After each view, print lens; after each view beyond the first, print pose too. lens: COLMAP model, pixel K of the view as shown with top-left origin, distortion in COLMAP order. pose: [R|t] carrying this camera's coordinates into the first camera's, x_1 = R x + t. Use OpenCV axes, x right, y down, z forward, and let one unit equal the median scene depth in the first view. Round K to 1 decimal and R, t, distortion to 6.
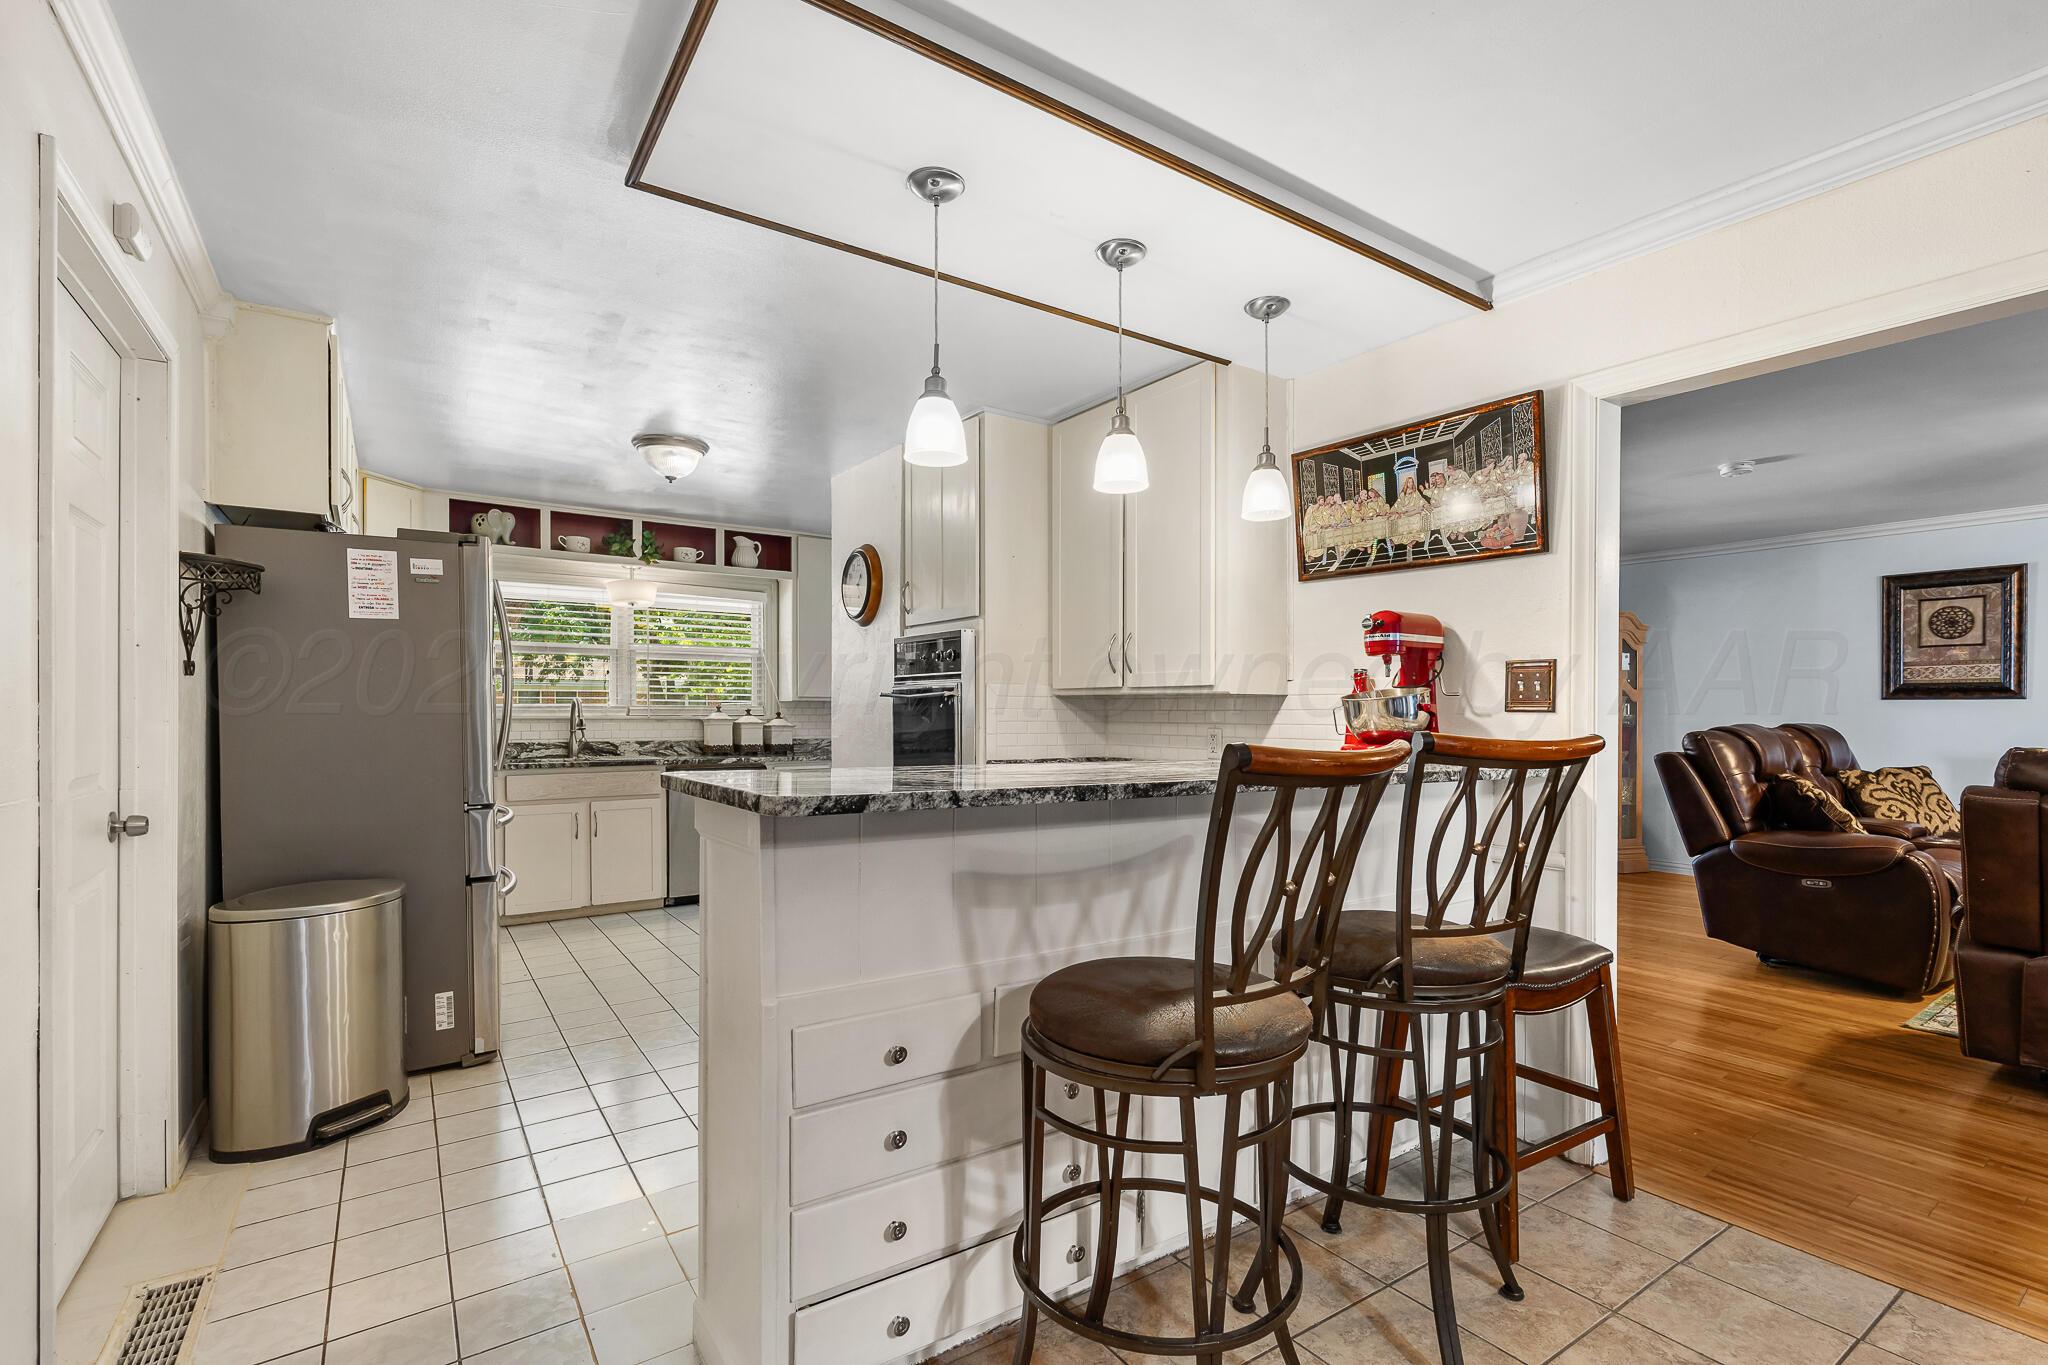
lens RADIAL K [[904.3, 0, 1016.8], [0, 904.3, 721.3], [0, 0, 1]] dist [-0.003233, 0.000699]
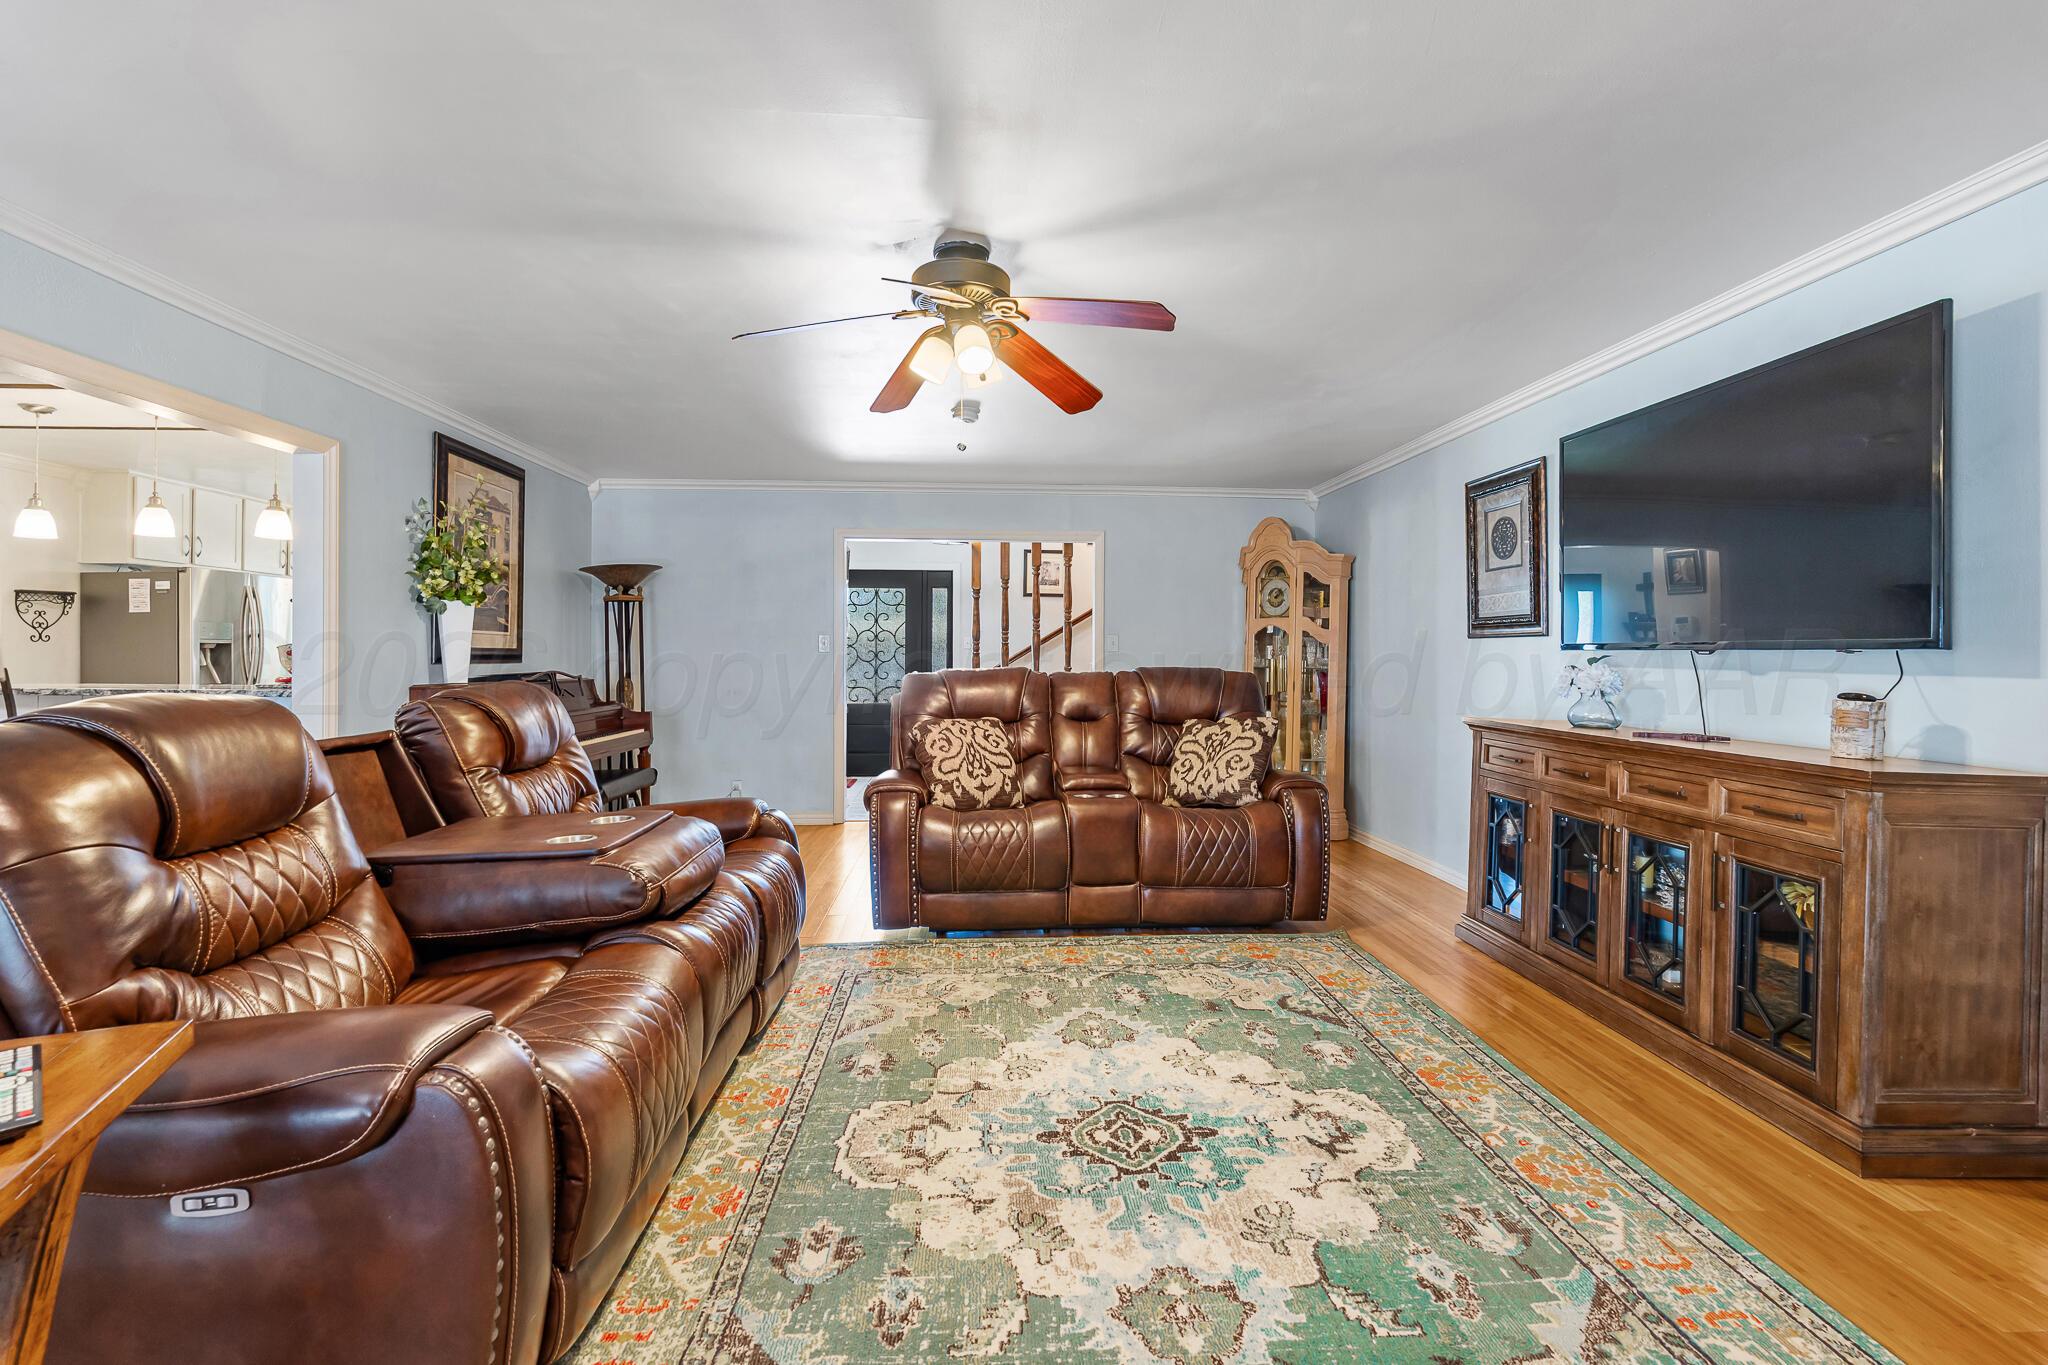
lens RADIAL K [[904.3, 0, 1020.4], [0, 904.3, 672.6], [0, 0, 1]] dist [-0.003233, 0.000699]
pose [[0.862205, 0.006829, -0.506514, 1.037992], [-0.002805, 0.999958, 0.008707, 0.000103], [0.506552, -0.006087, 0.862188, 0.121145]]
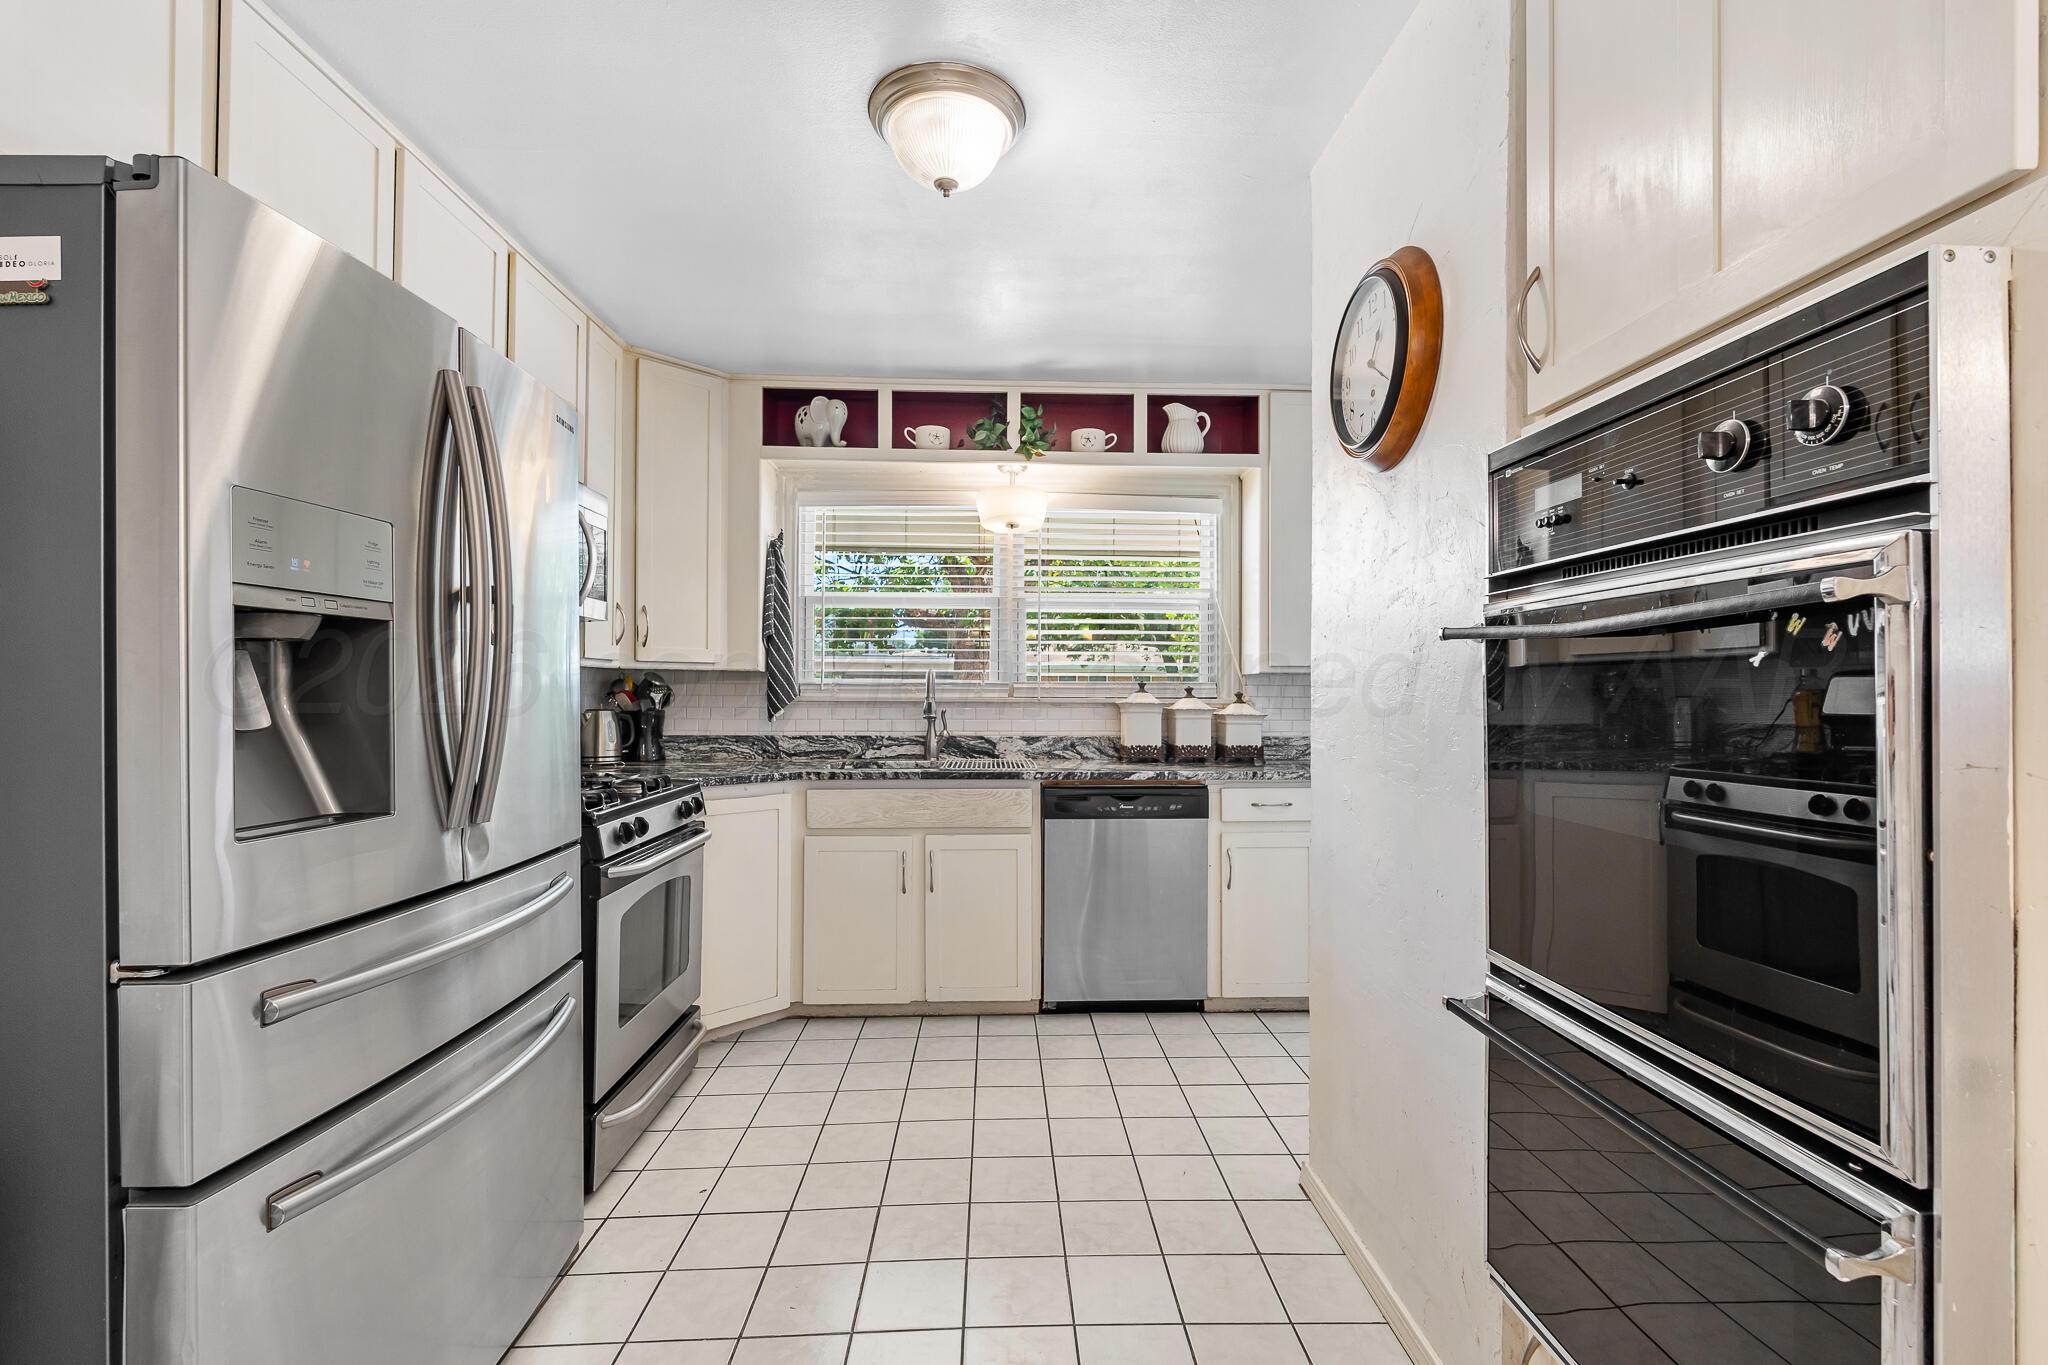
lens RADIAL K [[904.3, 0, 1031.2], [0, 904.3, 687.0], [0, 0, 1]] dist [-0.003233, 0.000699]
pose [[0.854621, -0.003158, -0.519243, -0.078402], [-0.006469, 0.999839, -0.016727, -0.003044], [0.519212, 0.017654, 0.854463, 0.468027]]
